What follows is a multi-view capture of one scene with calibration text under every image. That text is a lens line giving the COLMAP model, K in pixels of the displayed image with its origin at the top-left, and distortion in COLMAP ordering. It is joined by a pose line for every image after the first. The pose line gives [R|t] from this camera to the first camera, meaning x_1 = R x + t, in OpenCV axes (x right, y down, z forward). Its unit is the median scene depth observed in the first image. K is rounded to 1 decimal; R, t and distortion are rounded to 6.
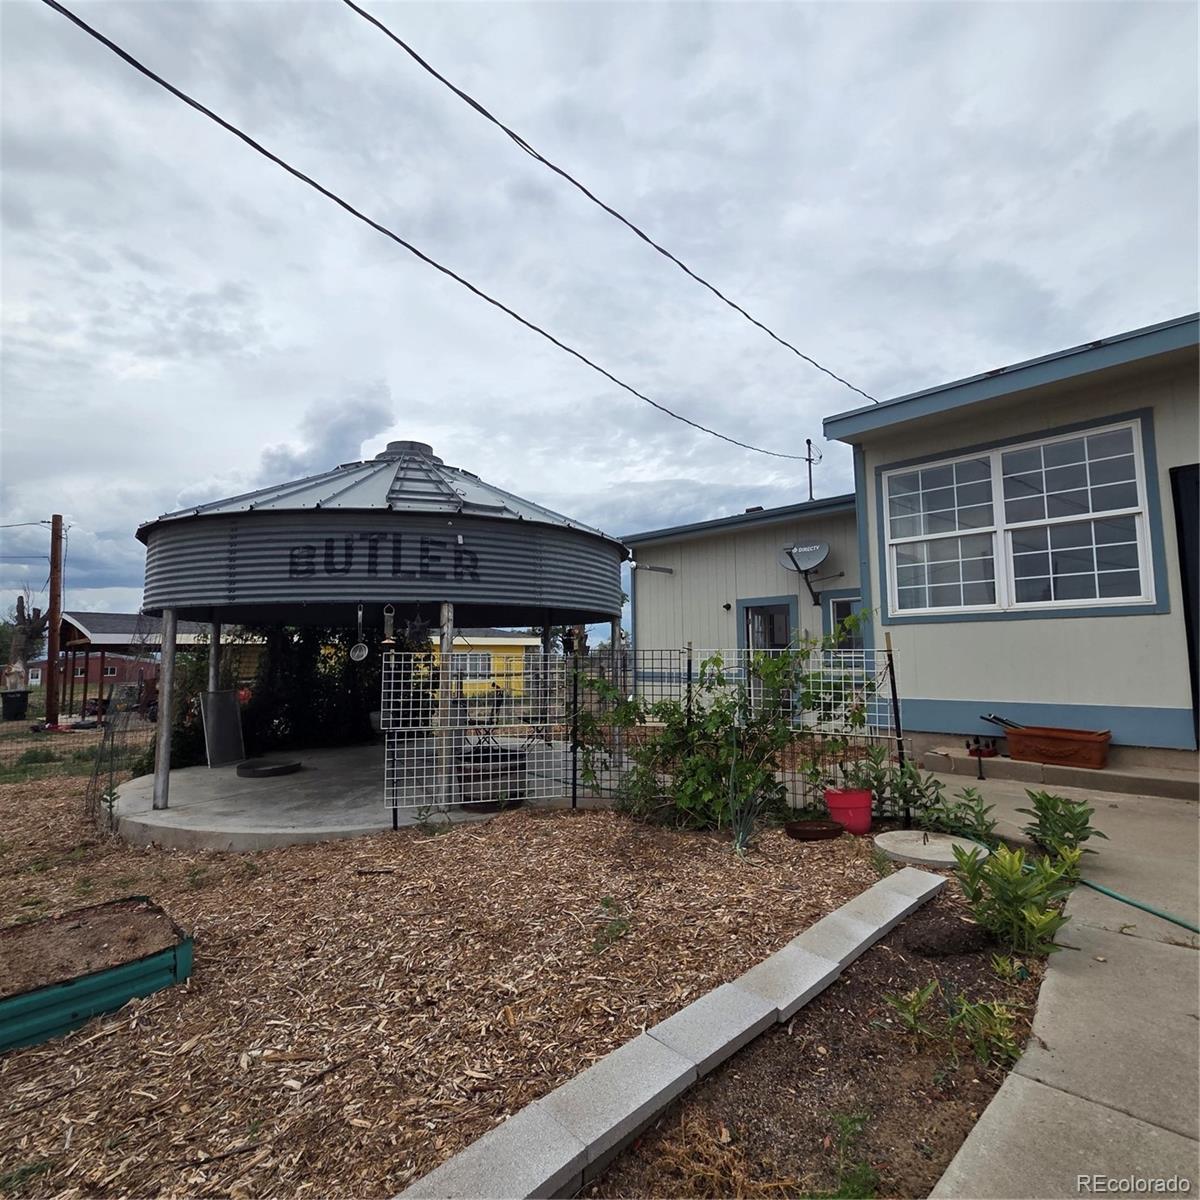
lens RADIAL K [[652.4, 0, 581.6], [0, 652.4, 582.7], [0, 0, 1]] dist [0.007957, -0.002740]
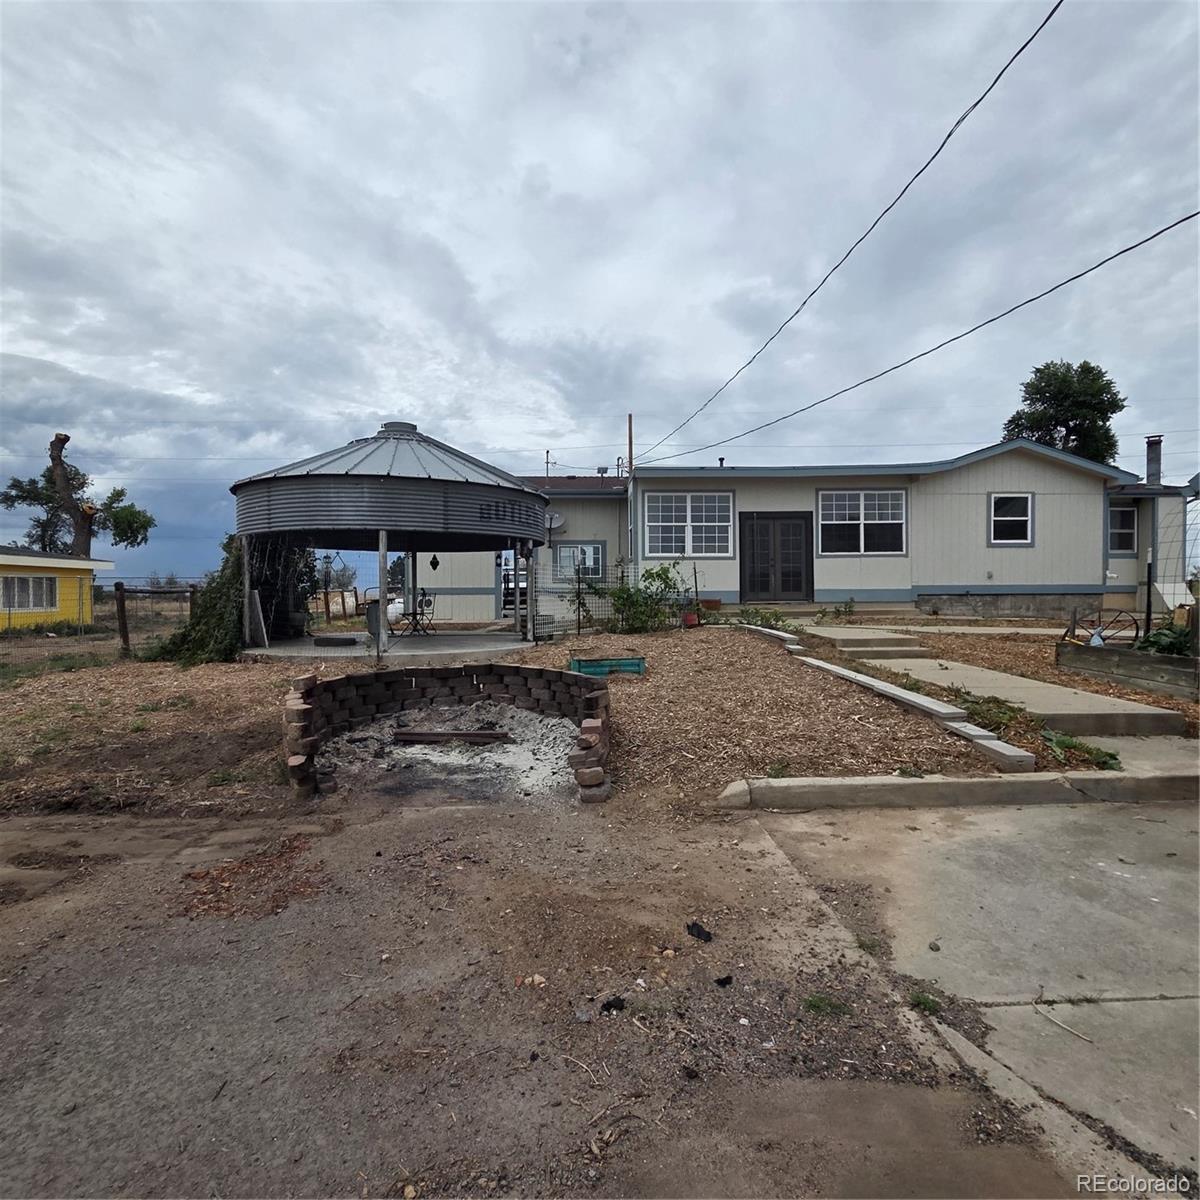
lens RADIAL K [[652.4, 0, 592.9], [0, 652.4, 597.3], [0, 0, 1]] dist [0.007957, -0.002740]
pose [[0.672584, 0.001094, 0.740020, -1.454264], [-0.087251, 0.993141, 0.077832, 0.034183], [-0.734859, -0.116916, 0.668067, -0.455886]]
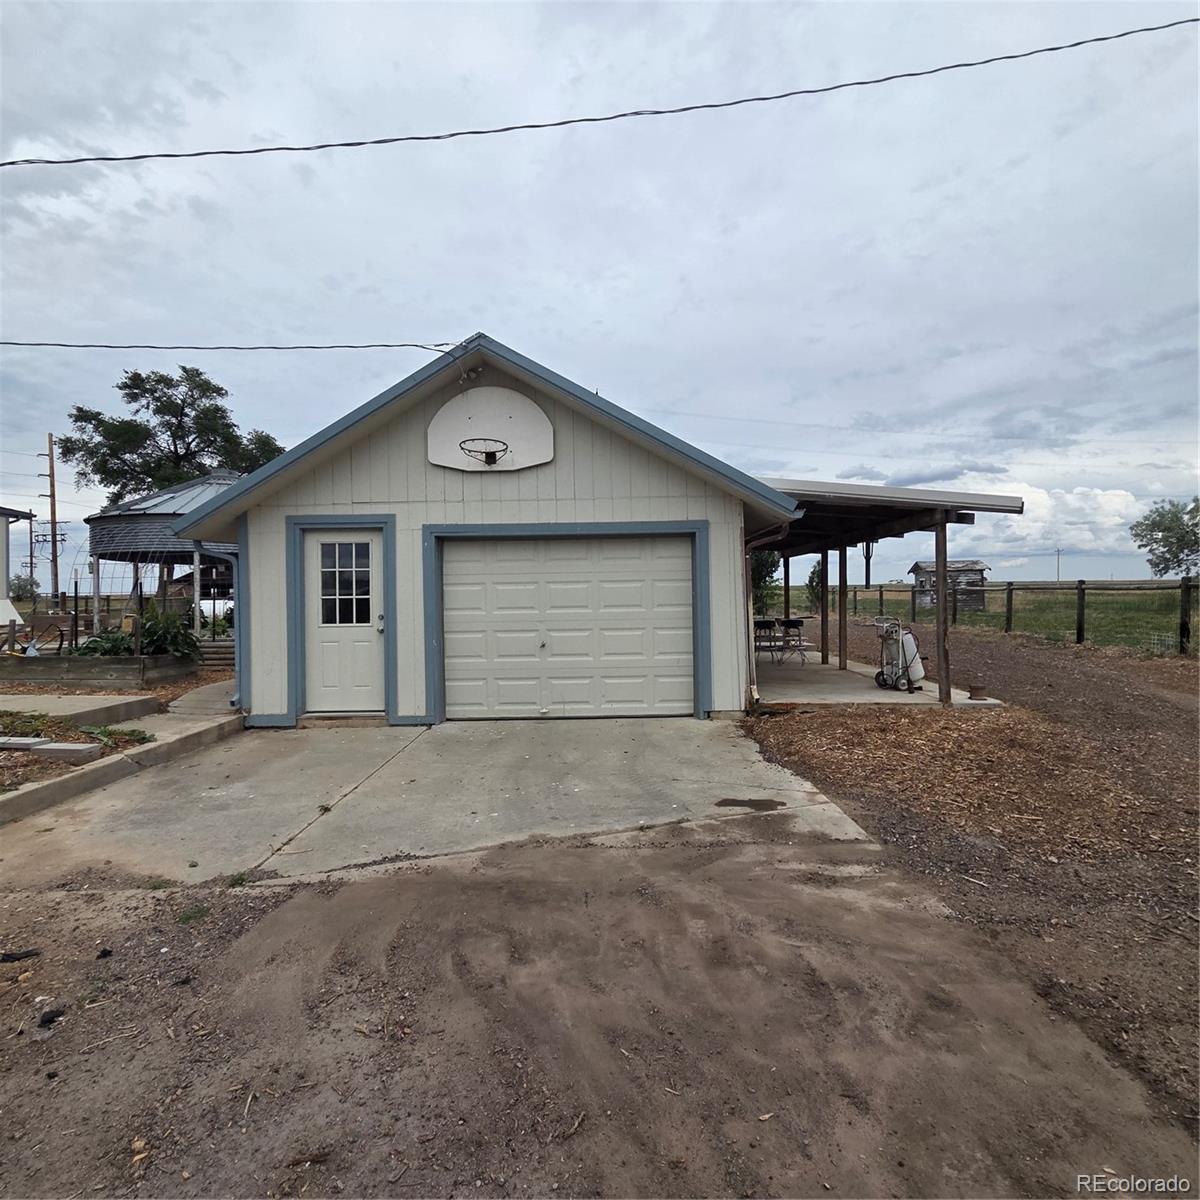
lens RADIAL K [[652.4, 0, 601.9], [0, 652.4, 603.7], [0, 0, 1]] dist [0.007957, -0.002740]
pose [[-0.717647, 0.013433, 0.696277, -1.650461], [-0.060342, 0.994854, -0.081387, 0.069783], [-0.693788, -0.100422, -0.713144, -0.178943]]
